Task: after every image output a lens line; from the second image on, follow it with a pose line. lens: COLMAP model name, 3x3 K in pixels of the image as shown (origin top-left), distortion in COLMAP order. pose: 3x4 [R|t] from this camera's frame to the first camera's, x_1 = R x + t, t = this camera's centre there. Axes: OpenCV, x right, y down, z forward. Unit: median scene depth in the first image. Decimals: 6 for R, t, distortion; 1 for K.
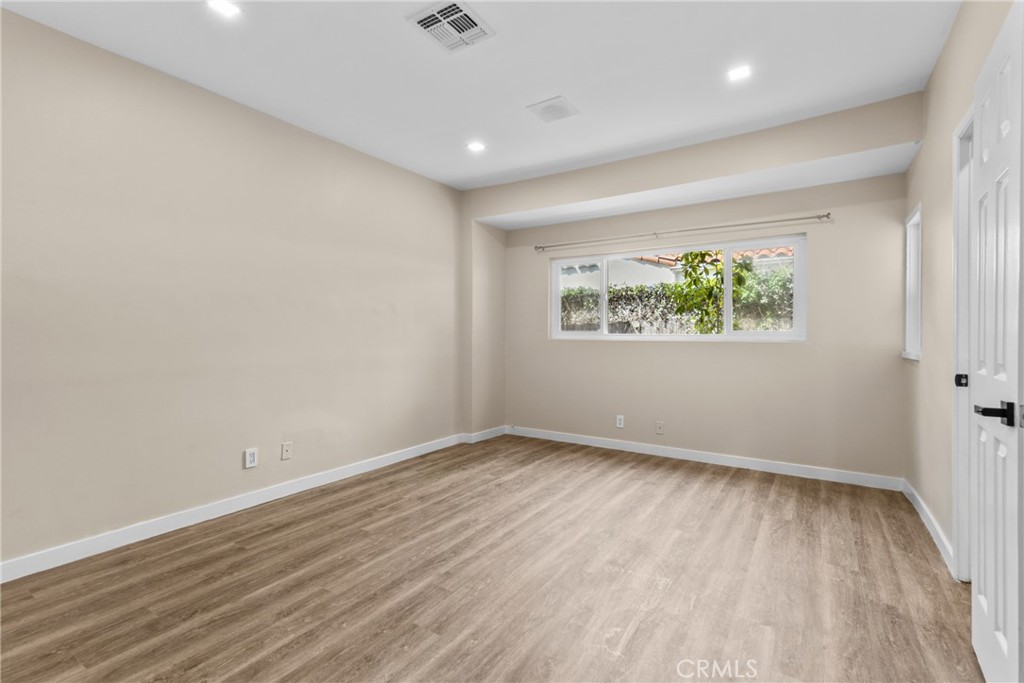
lens RADIAL K [[463.5, 0, 512.9], [0, 463.5, 341.6], [0, 0, 1]] dist [0.010230, 0.000065]
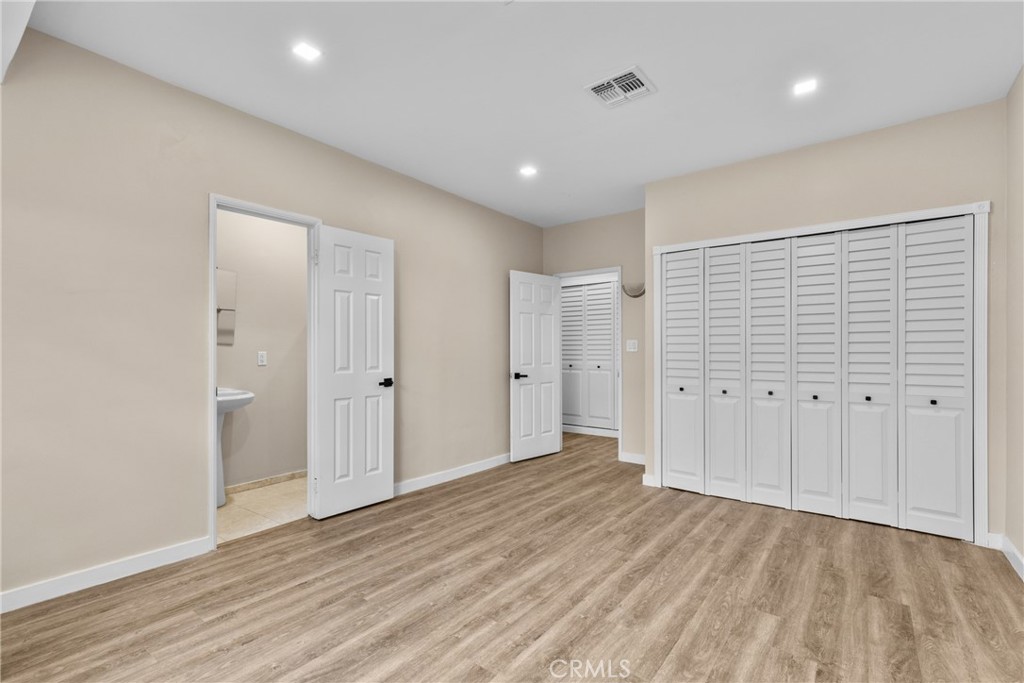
lens RADIAL K [[463.5, 0, 513.4], [0, 463.5, 345.4], [0, 0, 1]] dist [0.010230, 0.000065]
pose [[-0.997819, 0.001343, 0.065997, 0.052924], [0.001186, 0.999996, -0.002416, -0.033708], [-0.066000, -0.002333, -0.997817, 1.939820]]
